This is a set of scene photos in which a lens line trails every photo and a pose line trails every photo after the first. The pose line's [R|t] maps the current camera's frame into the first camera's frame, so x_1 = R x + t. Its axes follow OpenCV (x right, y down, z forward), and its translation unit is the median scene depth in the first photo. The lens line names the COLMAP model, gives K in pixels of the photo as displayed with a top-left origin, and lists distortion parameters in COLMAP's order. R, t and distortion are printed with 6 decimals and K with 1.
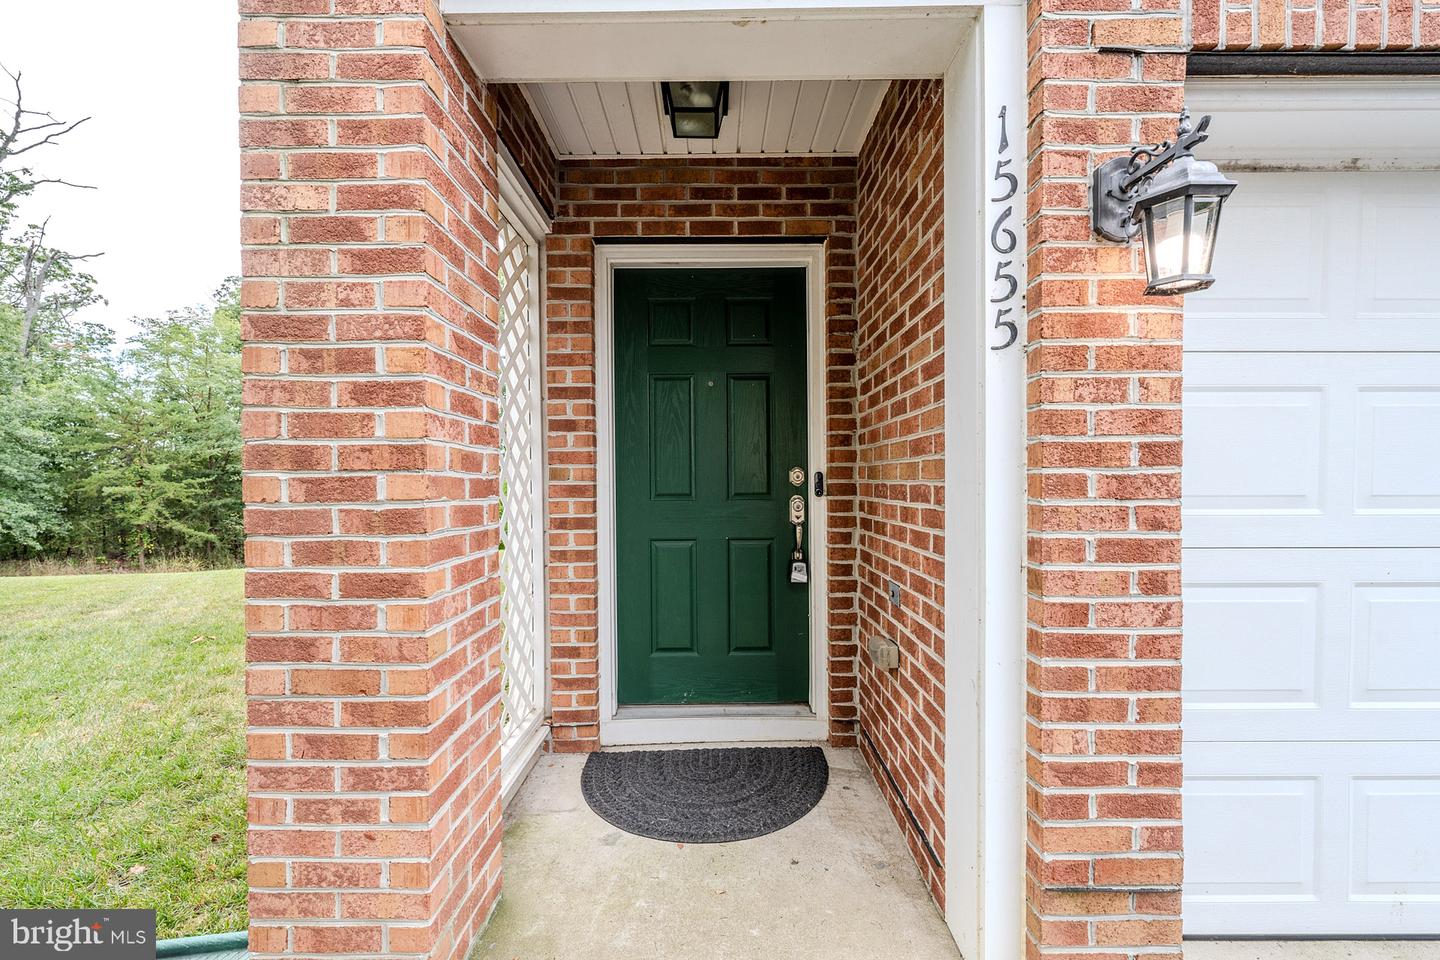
lens RADIAL K [[571.8, 0, 717.1], [0, 571.8, 487.6], [0, 0, 1]] dist [-0.001670, 0.000192]
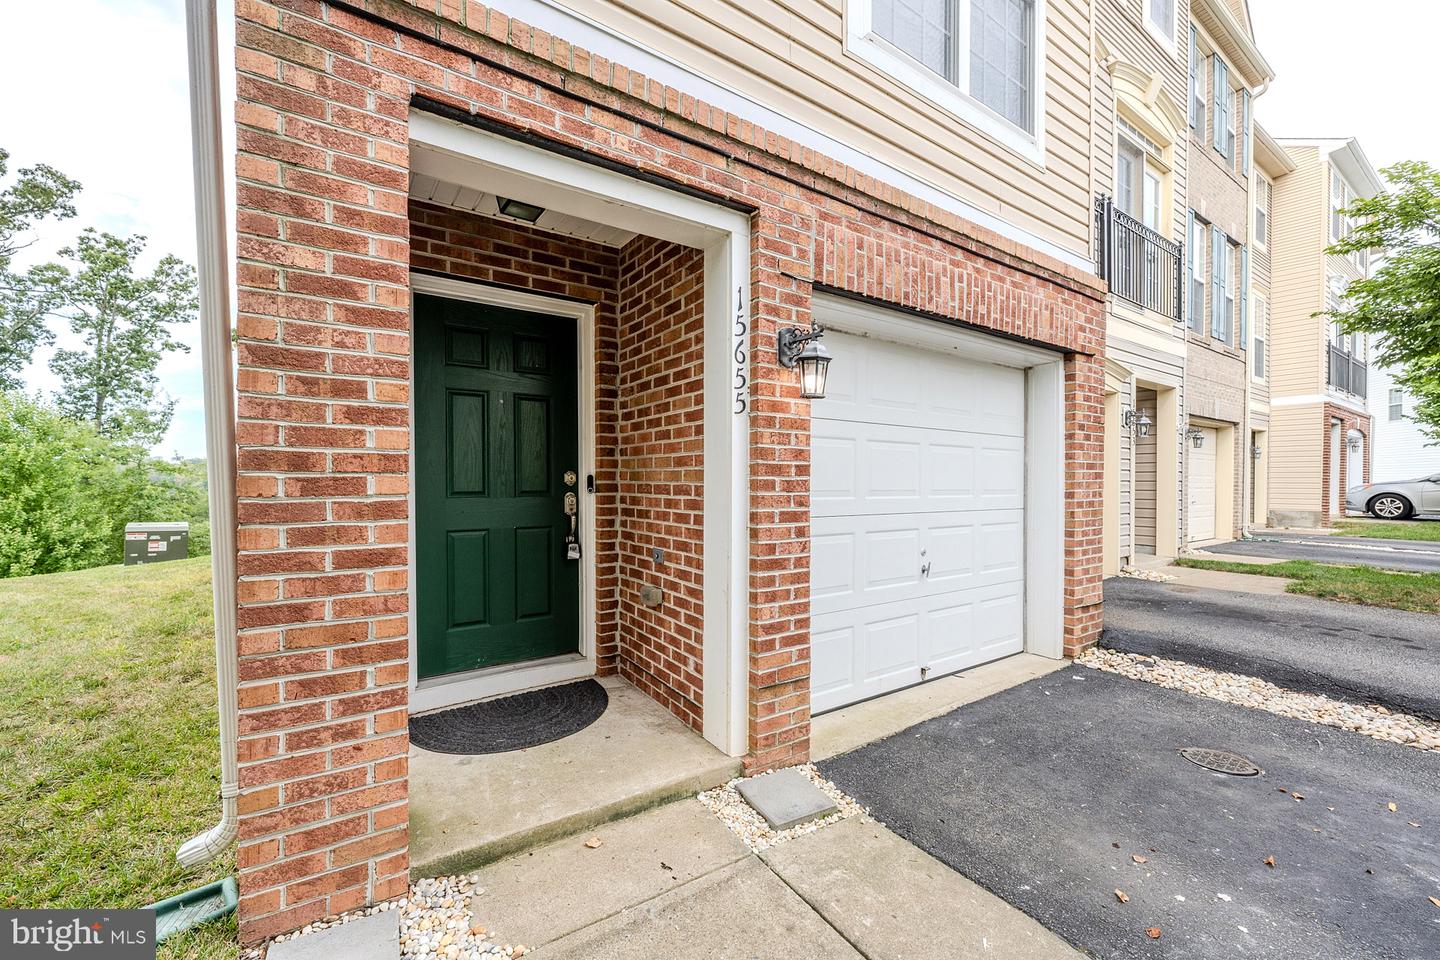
lens RADIAL K [[571.8, 0, 717.1], [0, 571.8, 487.6], [0, 0, 1]] dist [-0.001670, 0.000192]
pose [[0.829937, 0.000426, 0.557857, -0.654650], [-0.000148, 1.000000, -0.000543, 0.006196], [-0.557857, 0.000368, 0.829937, -0.566859]]
